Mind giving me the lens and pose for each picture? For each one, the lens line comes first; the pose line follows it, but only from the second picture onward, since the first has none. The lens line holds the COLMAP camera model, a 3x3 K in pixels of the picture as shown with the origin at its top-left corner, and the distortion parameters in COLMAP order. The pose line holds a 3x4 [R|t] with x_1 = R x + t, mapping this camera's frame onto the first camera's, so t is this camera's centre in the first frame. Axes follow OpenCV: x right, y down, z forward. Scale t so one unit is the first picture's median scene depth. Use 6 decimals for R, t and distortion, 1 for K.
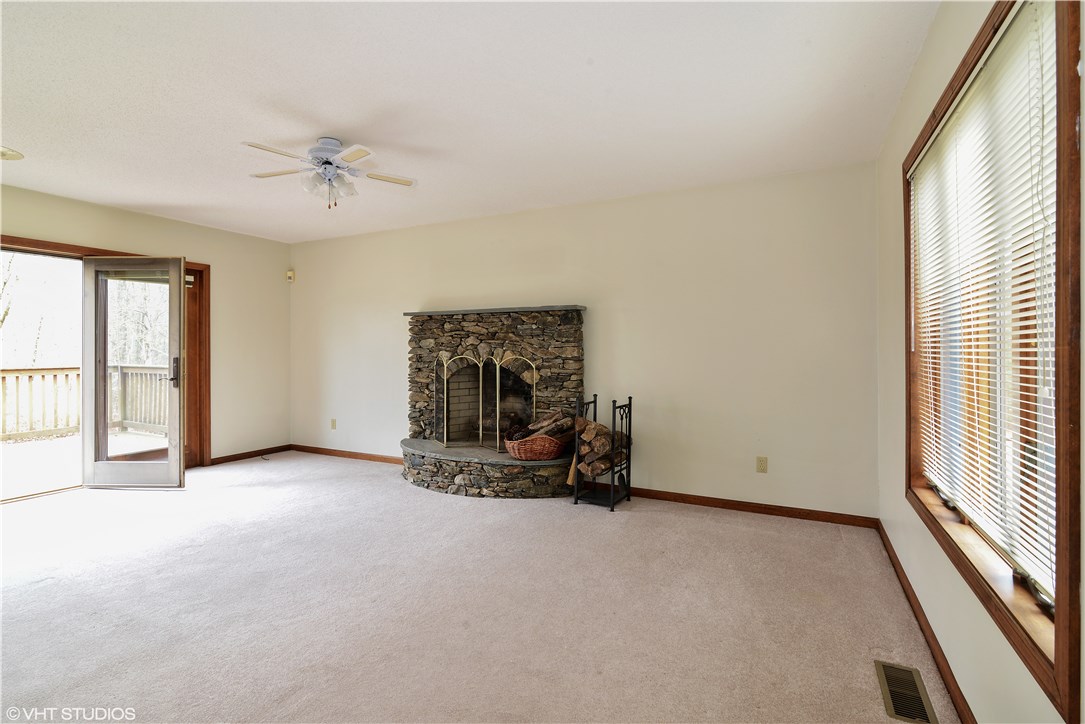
lens RADIAL K [[510.9, 0, 541.2], [0, 510.9, 353.3], [0, 0, 1]] dist [-0.007687, 0.003476]
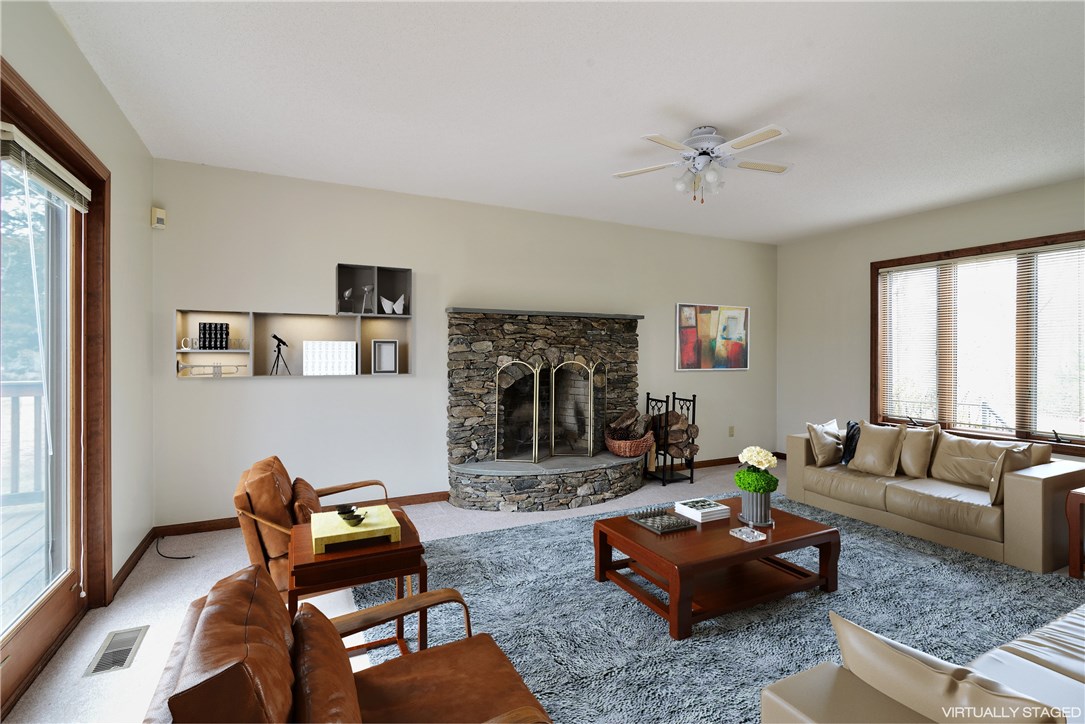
lens RADIAL K [[510.9, 0, 544.2], [0, 510.9, 360.0], [0, 0, 1]] dist [-0.007687, 0.003476]
pose [[0.591003, -0.008350, 0.806626, -0.888749], [0.002134, 0.999959, 0.008787, -0.004908], [-0.806667, -0.003472, 0.590997, 0.450408]]
